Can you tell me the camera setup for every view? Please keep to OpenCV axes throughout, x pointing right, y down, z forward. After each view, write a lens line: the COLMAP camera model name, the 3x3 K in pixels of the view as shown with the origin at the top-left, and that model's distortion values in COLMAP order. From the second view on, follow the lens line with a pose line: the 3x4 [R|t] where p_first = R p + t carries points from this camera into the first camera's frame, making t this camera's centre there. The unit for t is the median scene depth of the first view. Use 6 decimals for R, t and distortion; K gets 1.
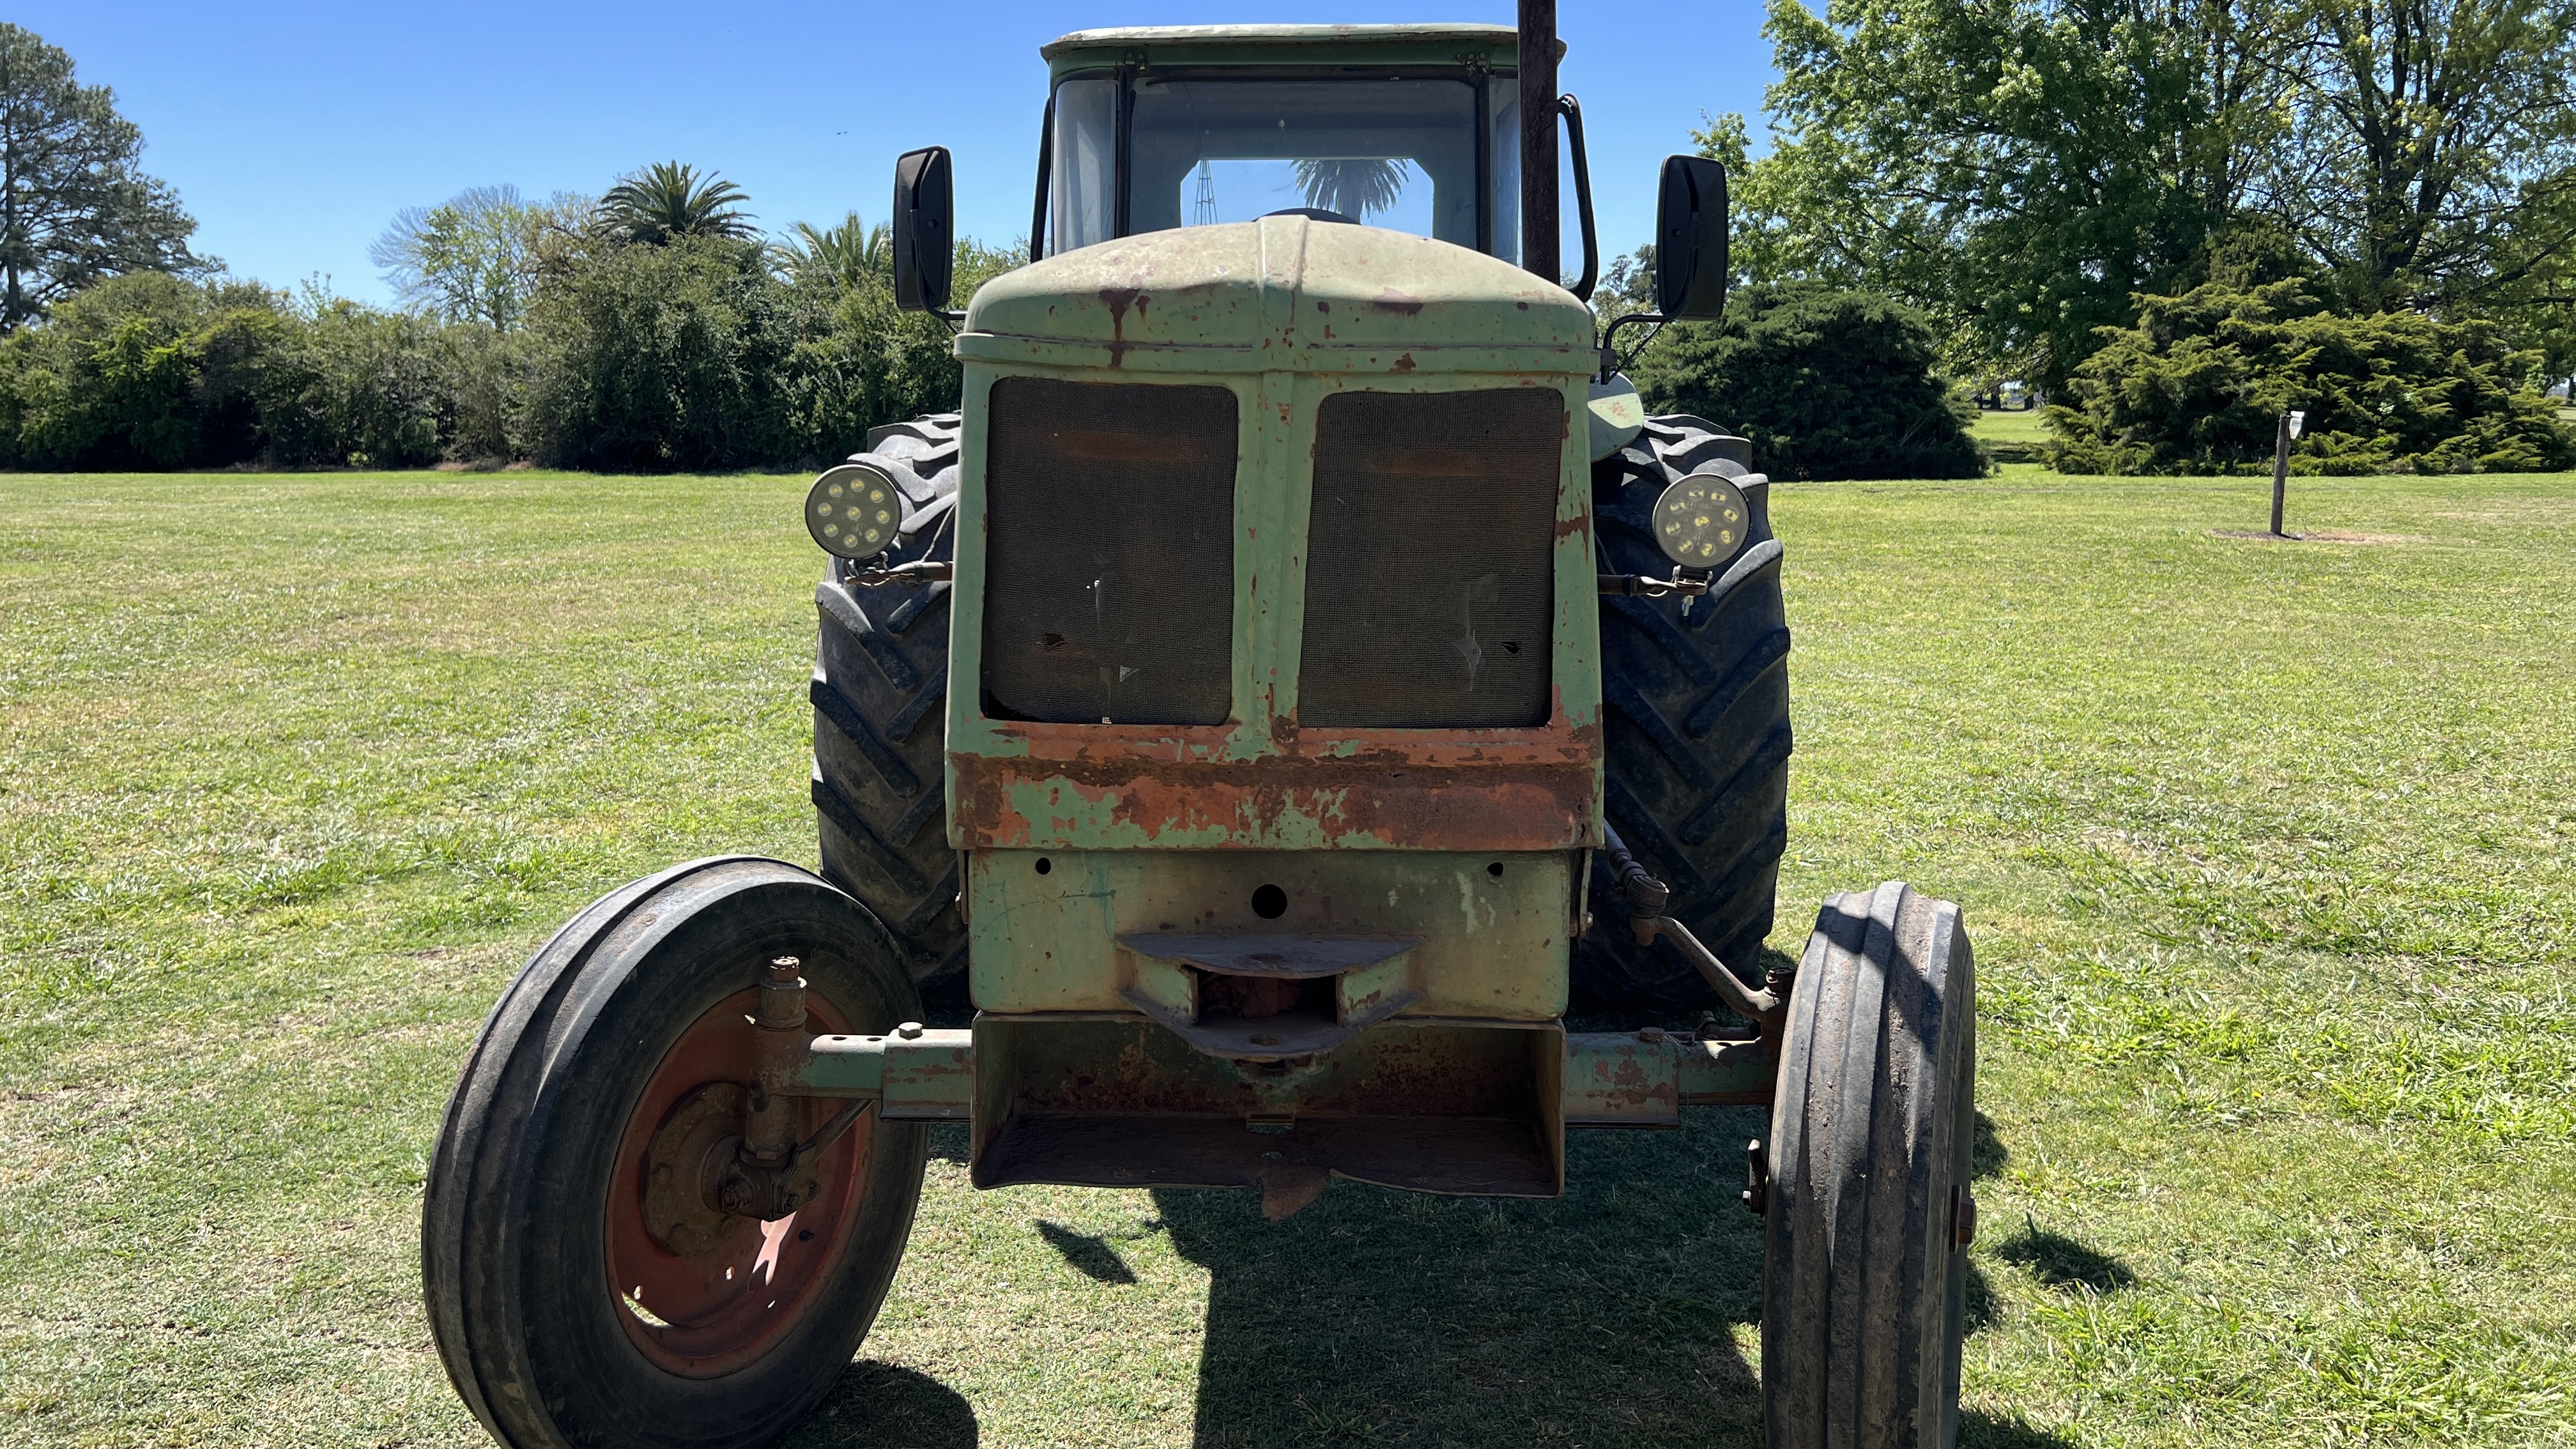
lens RADIAL K [[1941.7, 0, 1286.2], [0, 1941.7, 716.0], [0, 0, 1]] dist [0.067417, -0.081992]
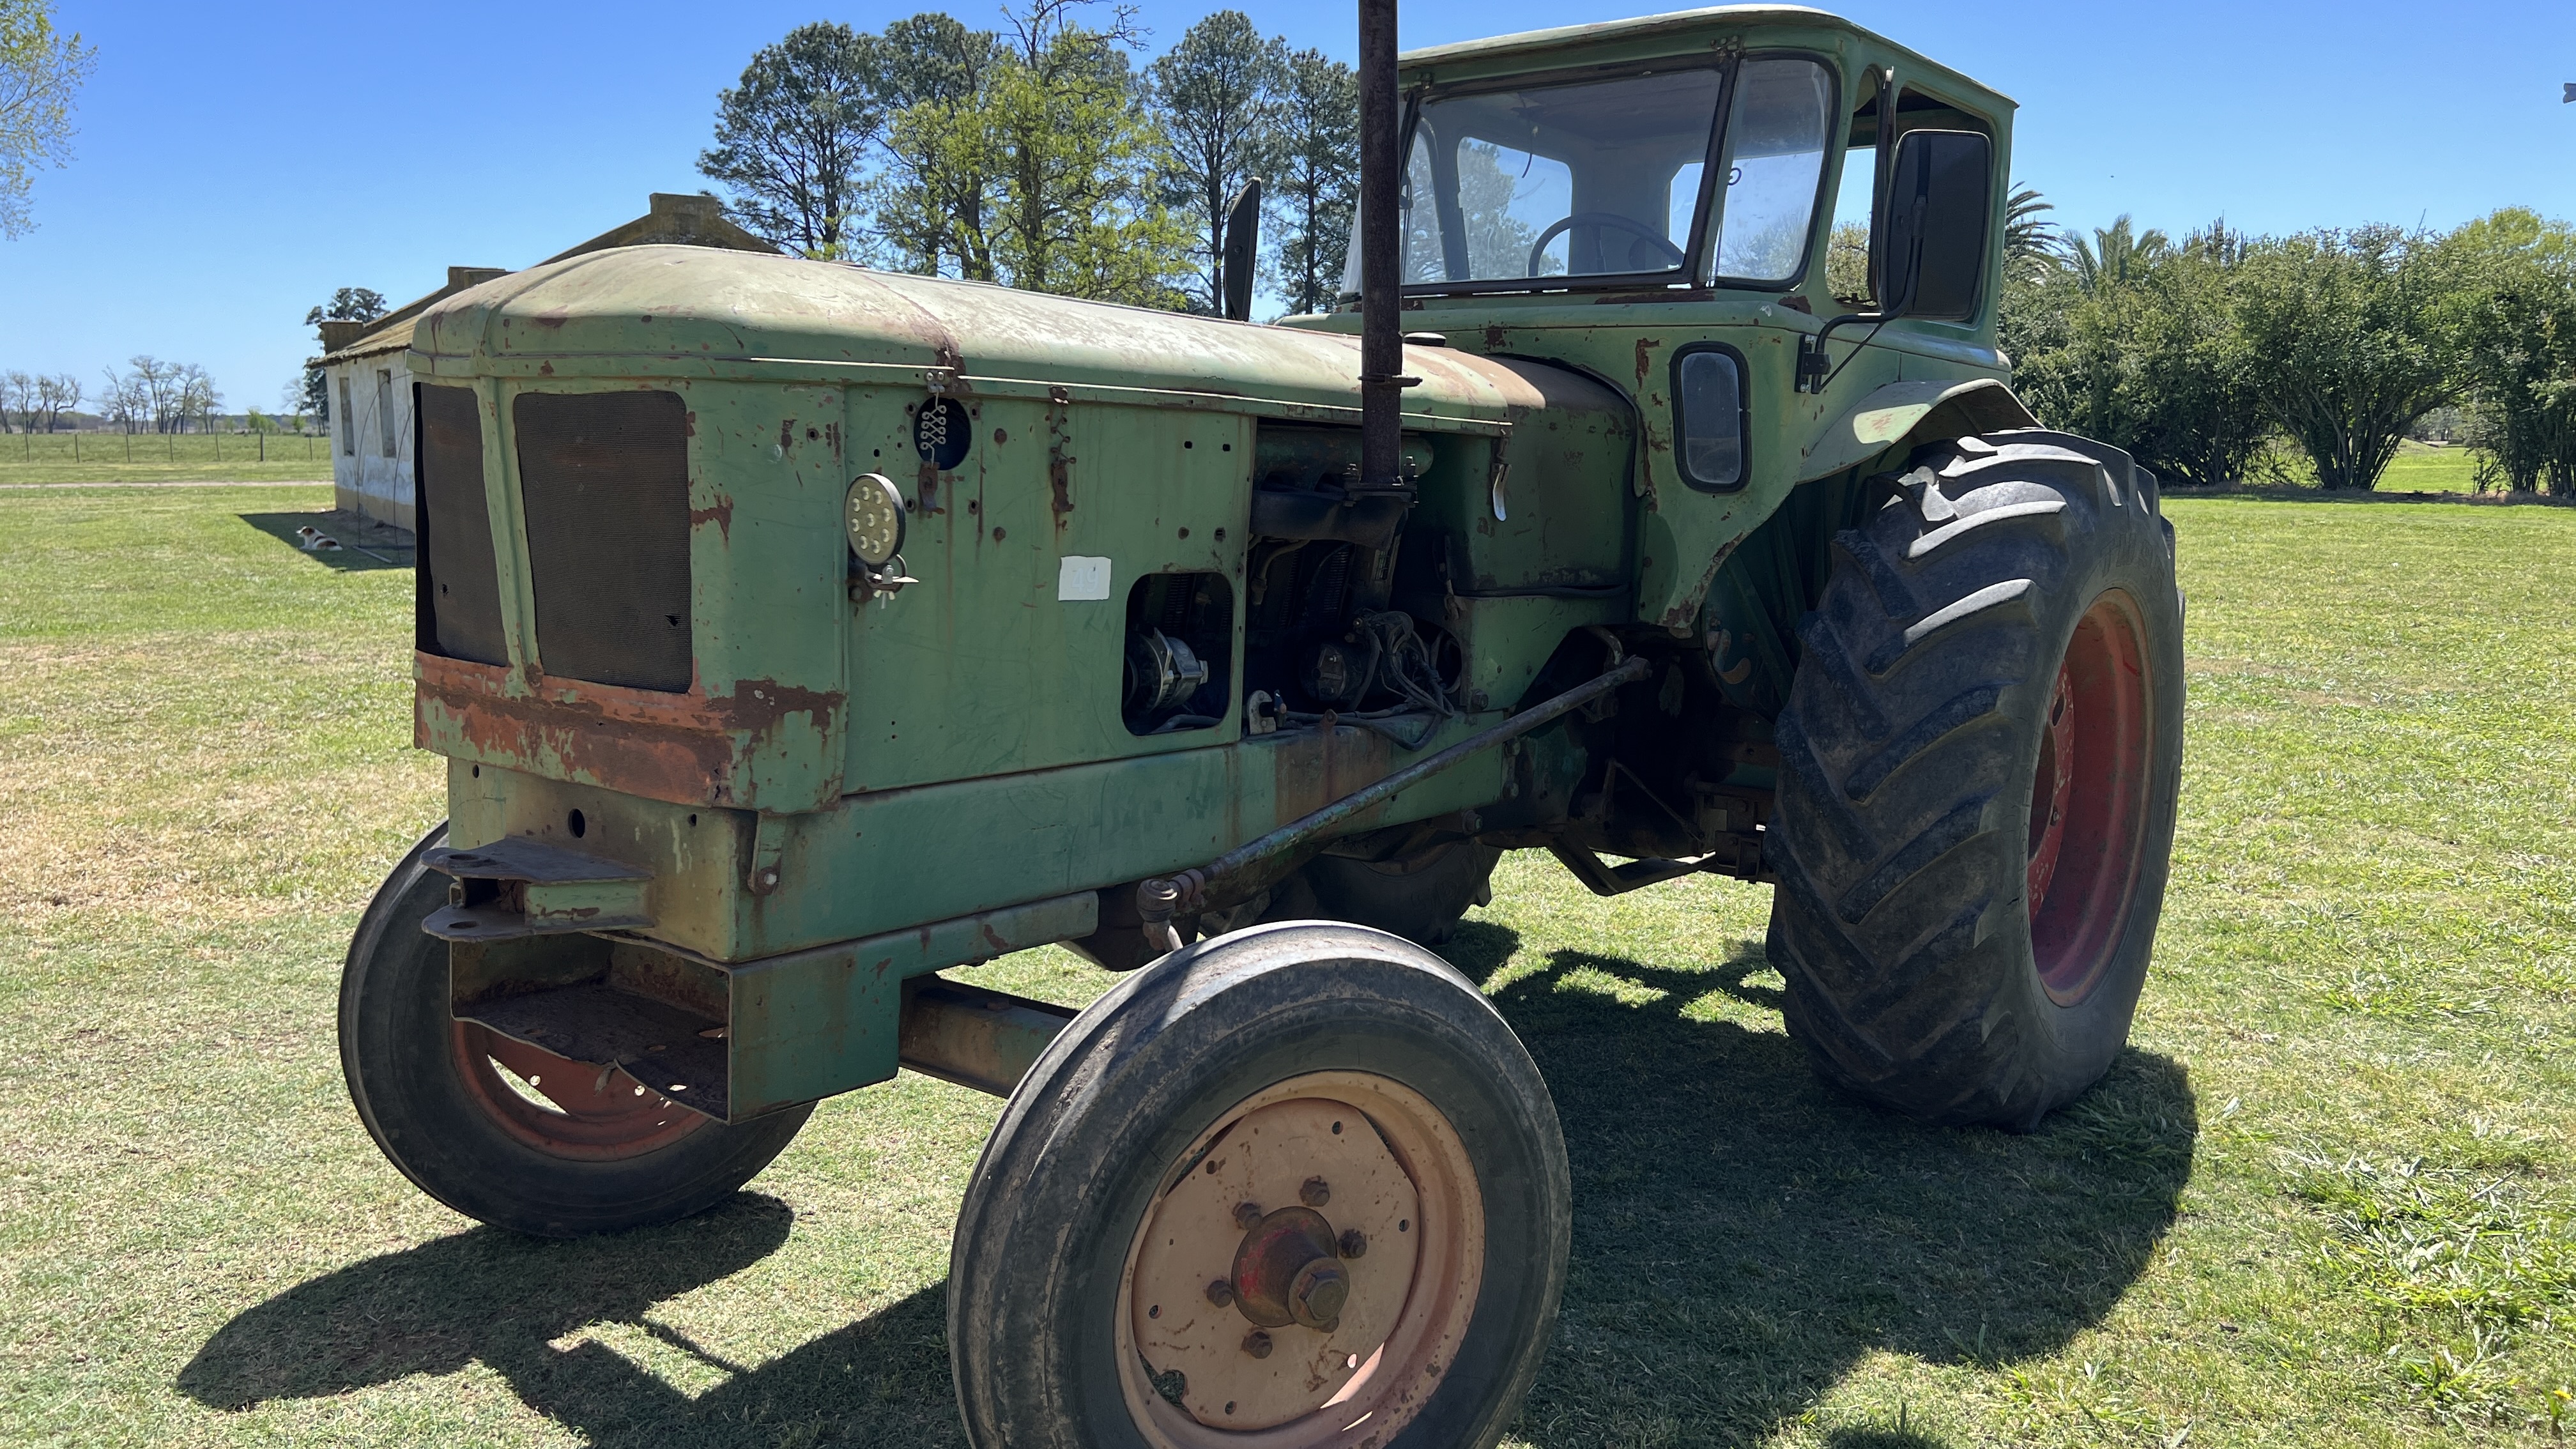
lens RADIAL K [[1941.7, 0, 1292.5], [0, 1941.7, 726.0], [0, 0, 1]] dist [0.067417, -0.081992]
pose [[0.798532, 0.101418, -0.593348, 0.847236], [-0.103026, 0.994187, 0.031280, -0.037148], [0.593071, 0.036152, 0.804338, 0.238281]]
